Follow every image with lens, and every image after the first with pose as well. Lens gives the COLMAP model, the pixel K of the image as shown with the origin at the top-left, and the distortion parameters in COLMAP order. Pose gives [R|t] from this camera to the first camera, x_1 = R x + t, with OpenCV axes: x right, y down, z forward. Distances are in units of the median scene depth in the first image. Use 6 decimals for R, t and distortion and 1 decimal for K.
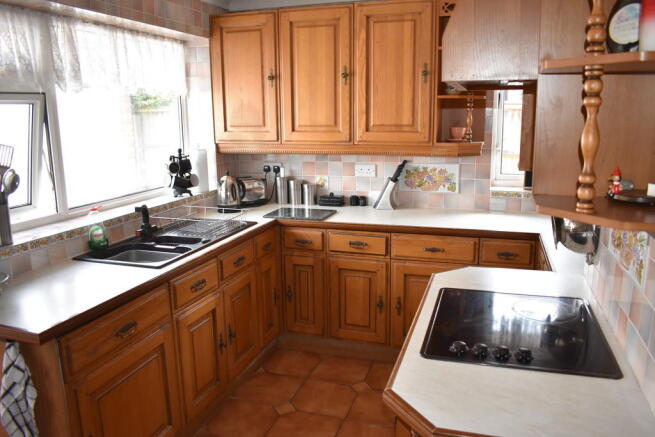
lens RADIAL K [[502.0, 0, 327.5], [0, 502.0, 218.5], [0, 0, 1]] dist [-0.082835, 0.001051]
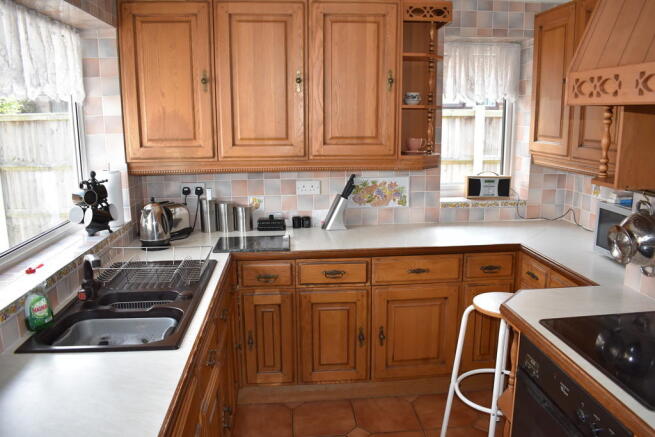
lens RADIAL K [[502.0, 0, 327.5], [0, 502.0, 218.5], [0, 0, 1]] dist [-0.082835, 0.001051]
pose [[0.920240, -0.071703, 0.384731, -0.257199], [0.077019, 0.997028, 0.001596, -0.042883], [-0.383702, 0.028163, 0.923027, 0.177635]]
